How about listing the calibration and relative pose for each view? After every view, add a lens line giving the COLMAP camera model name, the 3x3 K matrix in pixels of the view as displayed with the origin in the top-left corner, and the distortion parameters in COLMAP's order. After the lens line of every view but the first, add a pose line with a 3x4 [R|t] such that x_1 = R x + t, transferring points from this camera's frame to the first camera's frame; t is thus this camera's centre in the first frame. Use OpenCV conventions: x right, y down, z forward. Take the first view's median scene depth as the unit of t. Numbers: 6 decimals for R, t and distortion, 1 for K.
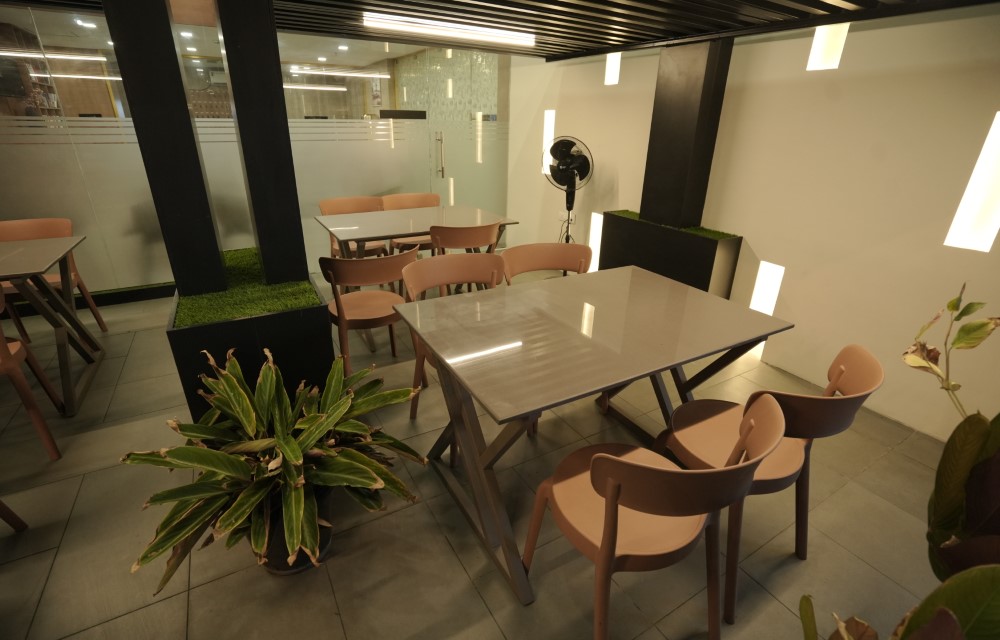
lens RADIAL K [[459.4, 0, 495.5], [0, 459.4, 321.7], [0, 0, 1]] dist [-0.061914, 0.022446]
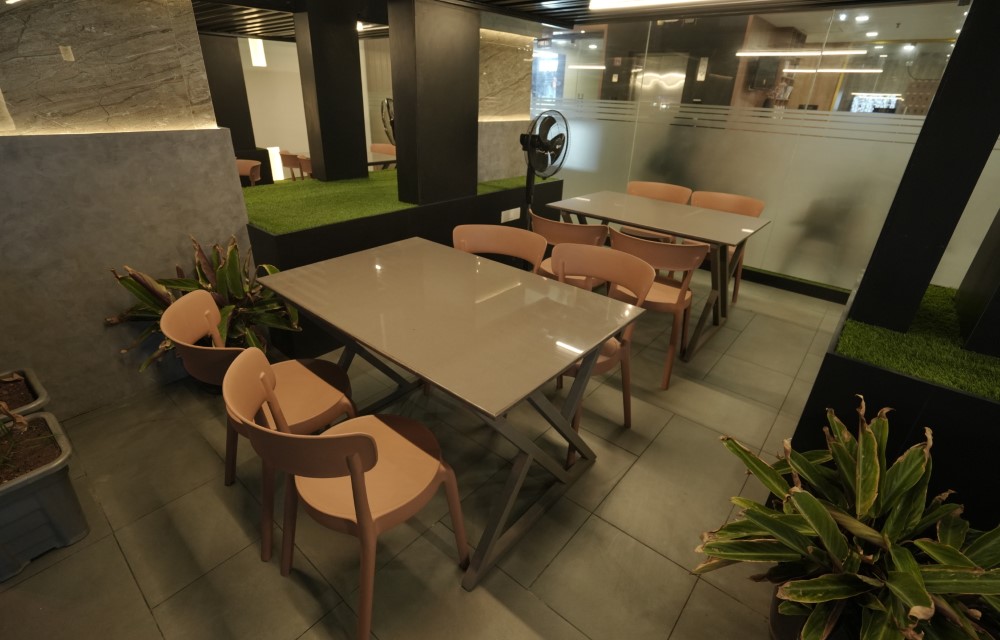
lens RADIAL K [[459.4, 0, 495.5], [0, 459.4, 321.7], [0, 0, 1]] dist [-0.061914, 0.022446]
pose [[0.328894, 0.411474, -0.850011, -0.114066], [-0.395703, 0.877306, 0.271577, -0.007526], [0.857466, 0.247031, 0.451362, -0.014206]]
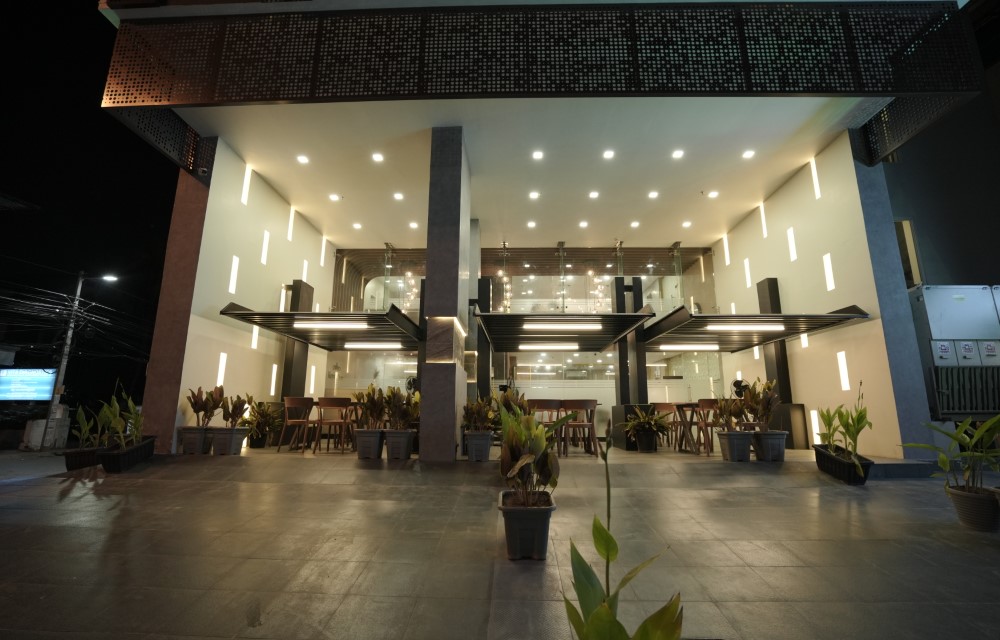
lens RADIAL K [[459.4, 0, 495.5], [0, 459.4, 321.7], [0, 0, 1]] dist [-0.061914, 0.022446]
pose [[0.851403, -0.117314, -0.511224, 0.458457], [-0.202639, 0.825421, -0.526894, 1.317992], [0.483787, 0.552193, 0.678994, -2.181910]]
